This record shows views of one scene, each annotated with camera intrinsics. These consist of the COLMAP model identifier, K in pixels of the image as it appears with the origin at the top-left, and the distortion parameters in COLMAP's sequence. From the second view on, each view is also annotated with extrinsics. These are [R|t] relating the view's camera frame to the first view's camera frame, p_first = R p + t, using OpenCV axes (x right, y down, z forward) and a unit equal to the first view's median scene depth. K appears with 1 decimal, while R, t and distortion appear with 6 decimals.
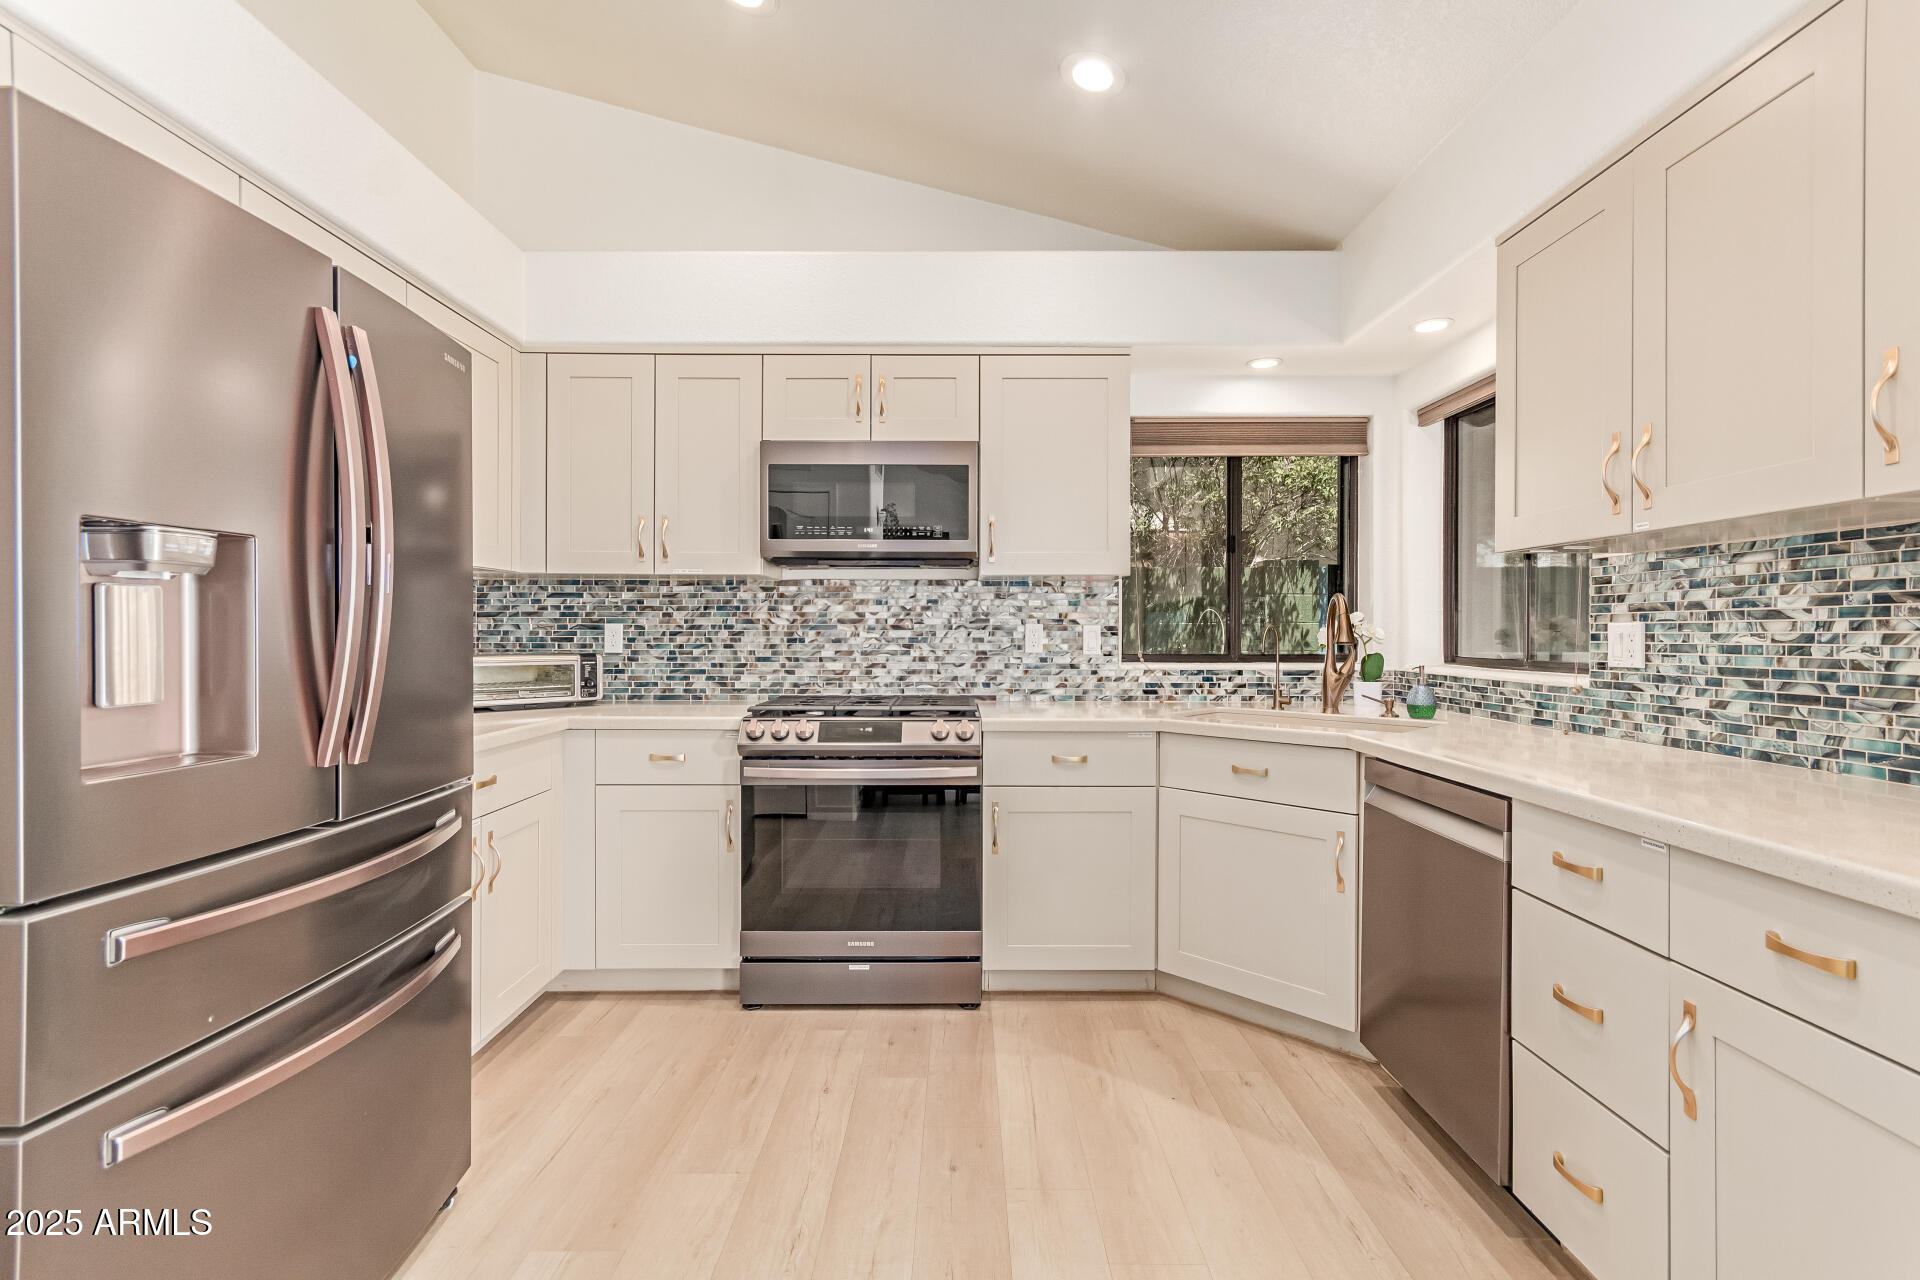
lens RADIAL K [[901.2, 0, 971.4], [0, 901.2, 642.1], [0, 0, 1]] dist [0.001634, 0.001121]
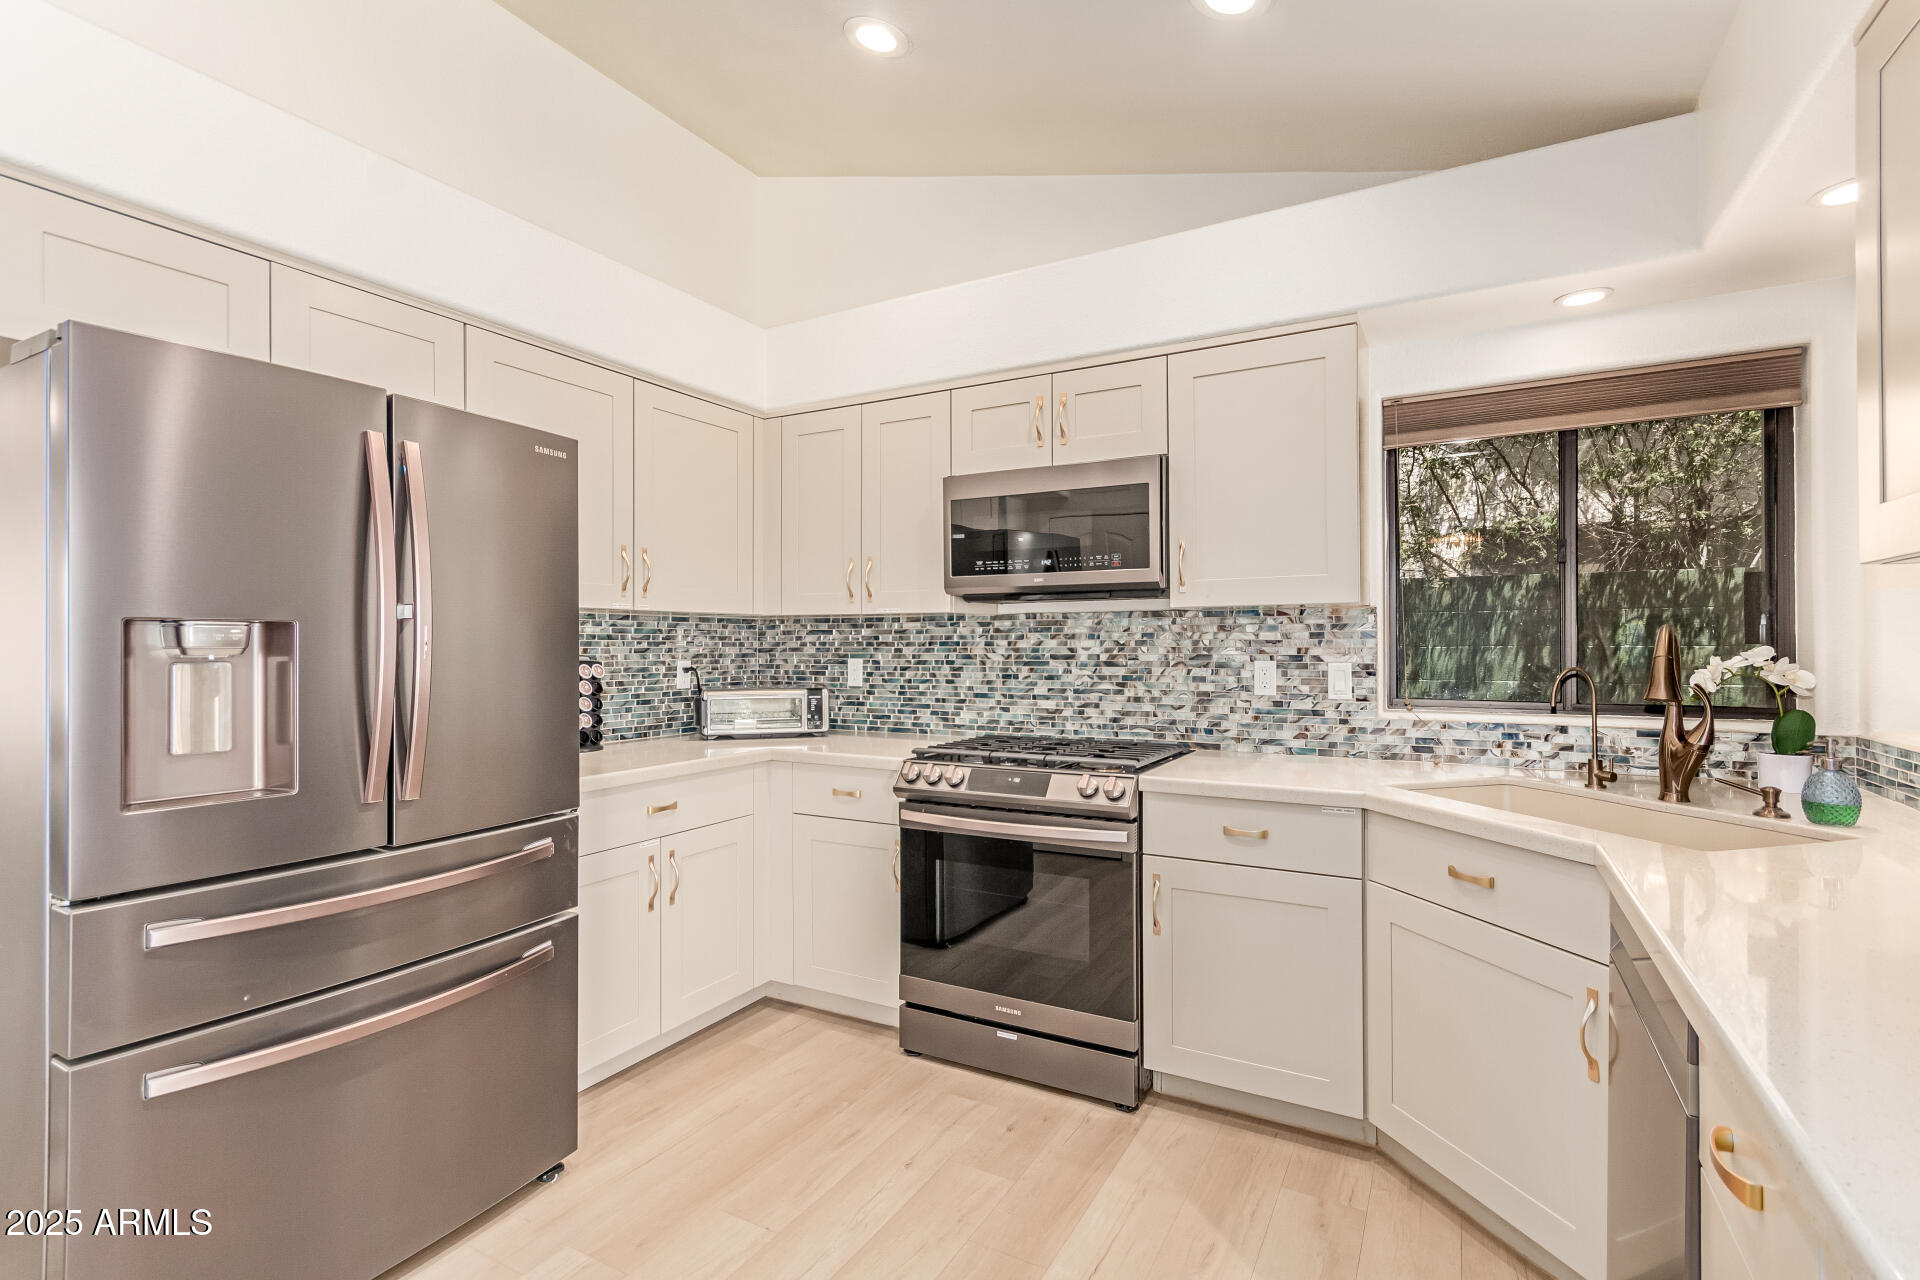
lens RADIAL K [[901.2, 0, 961.8], [0, 901.2, 644.0], [0, 0, 1]] dist [0.001634, 0.001121]
pose [[0.867381, -0.004195, -0.497628, 0.262068], [-0.000976, 0.999948, -0.010131, -0.029358], [0.497644, 0.009273, 0.867332, 0.146226]]
